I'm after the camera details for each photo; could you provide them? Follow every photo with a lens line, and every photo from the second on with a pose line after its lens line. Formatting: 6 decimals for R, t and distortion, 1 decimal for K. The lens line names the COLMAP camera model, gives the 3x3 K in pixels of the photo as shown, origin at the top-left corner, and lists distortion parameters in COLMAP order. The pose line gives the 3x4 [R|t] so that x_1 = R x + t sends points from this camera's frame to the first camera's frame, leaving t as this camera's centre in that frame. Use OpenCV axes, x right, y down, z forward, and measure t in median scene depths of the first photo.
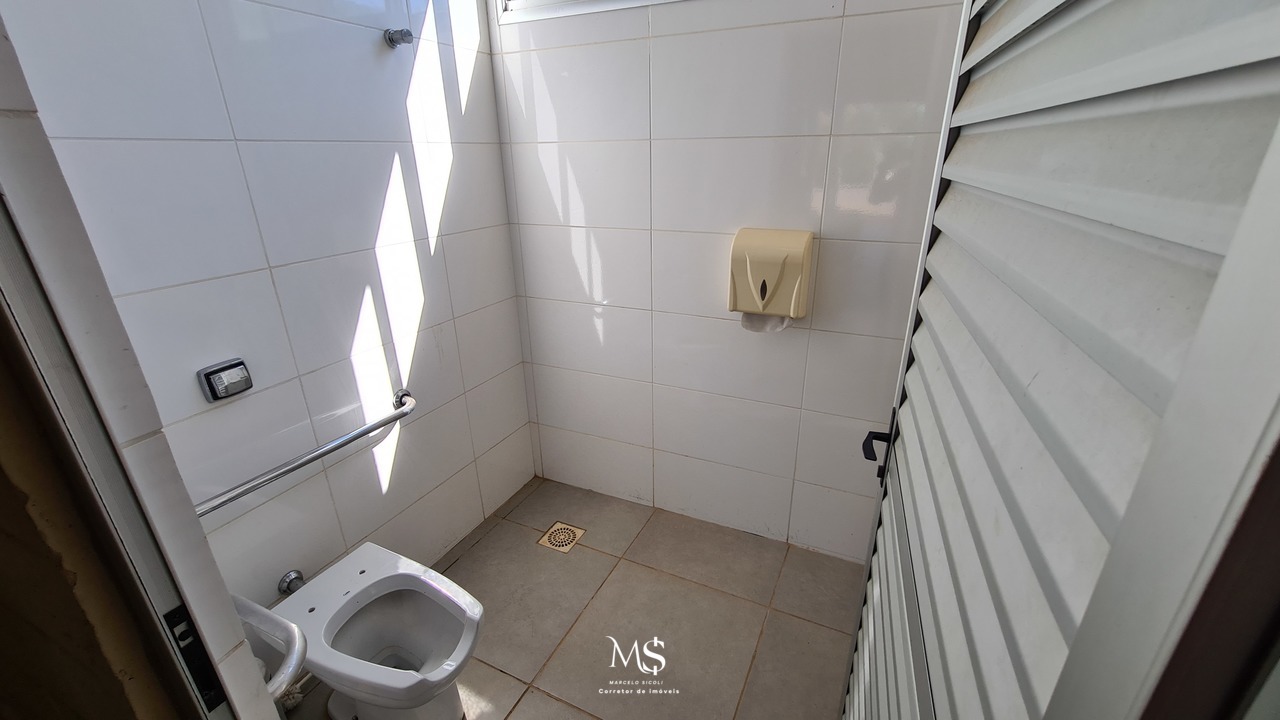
lens RADIAL K [[525.1, 0, 644.0], [0, 525.1, 356.5], [0, 0, 1]] dist [-0.002937, 0.000563]
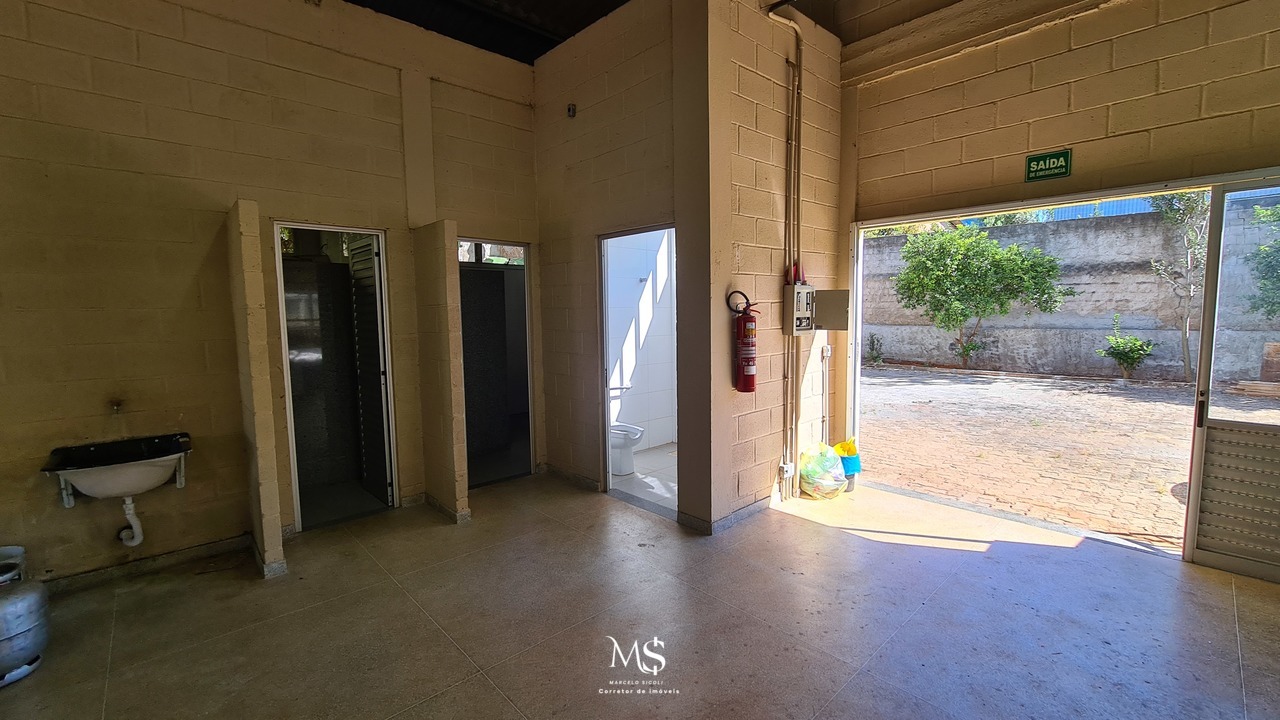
lens RADIAL K [[525.1, 0, 644.0], [0, 525.1, 356.5], [0, 0, 1]] dist [-0.002937, 0.000563]
pose [[0.931287, 0.033258, -0.362764, 0.669445], [-0.133725, 0.957512, -0.255516, 0.627426], [0.338853, 0.286470, 0.896166, -1.616621]]
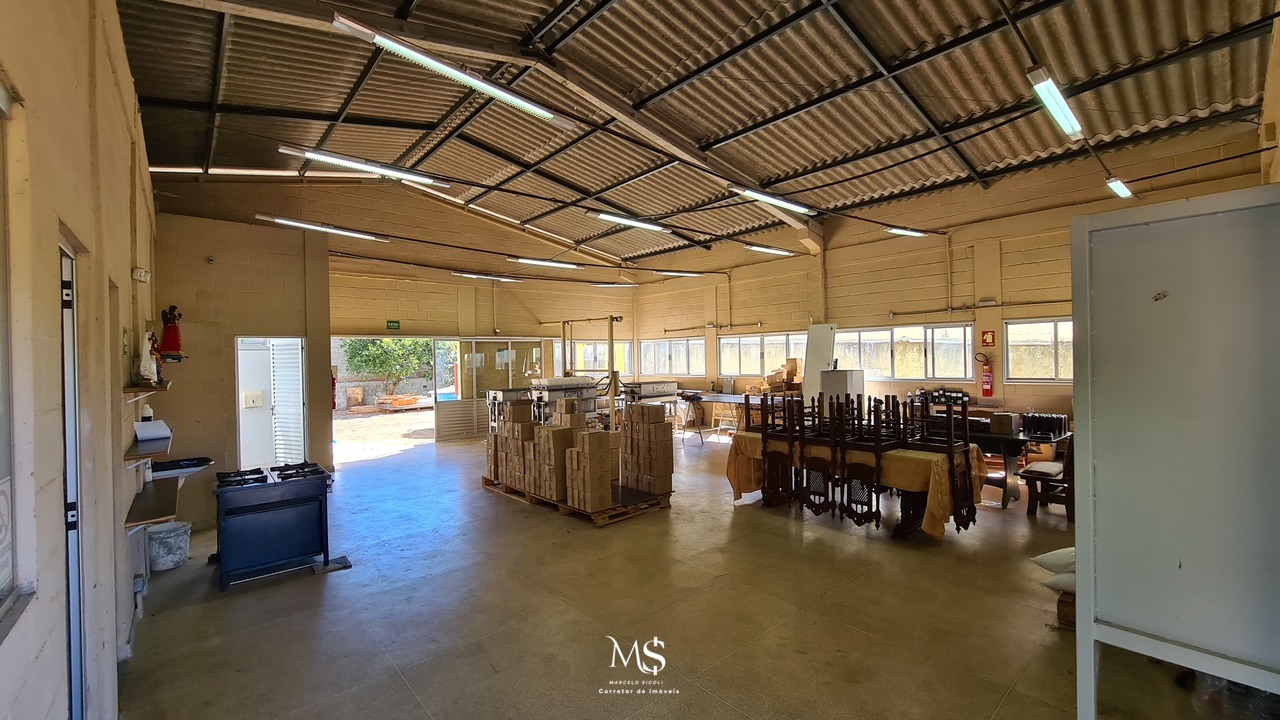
lens RADIAL K [[525.1, 0, 644.0], [0, 525.1, 356.5], [0, 0, 1]] dist [-0.002937, 0.000563]
pose [[0.394883, 0.004708, 0.918719, -2.545863], [0.352980, 0.922459, -0.156445, 1.387919], [-0.848217, 0.386067, 0.362601, -3.676602]]
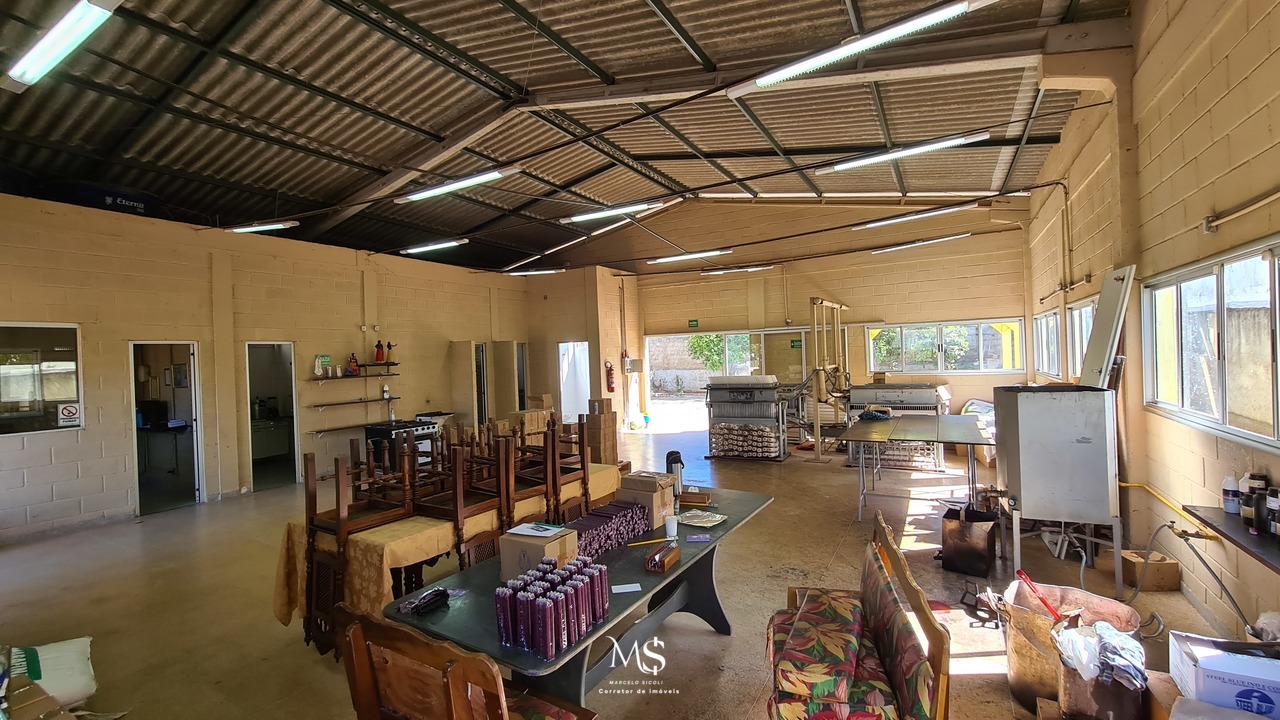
lens RADIAL K [[525.1, 0, 644.0], [0, 525.1, 356.5], [0, 0, 1]] dist [-0.002937, 0.000563]
pose [[0.996872, -0.024598, -0.075111, 1.144785], [-0.004477, 0.931234, -0.364395, 1.976864], [0.078909, 0.363592, 0.928210, -5.346784]]
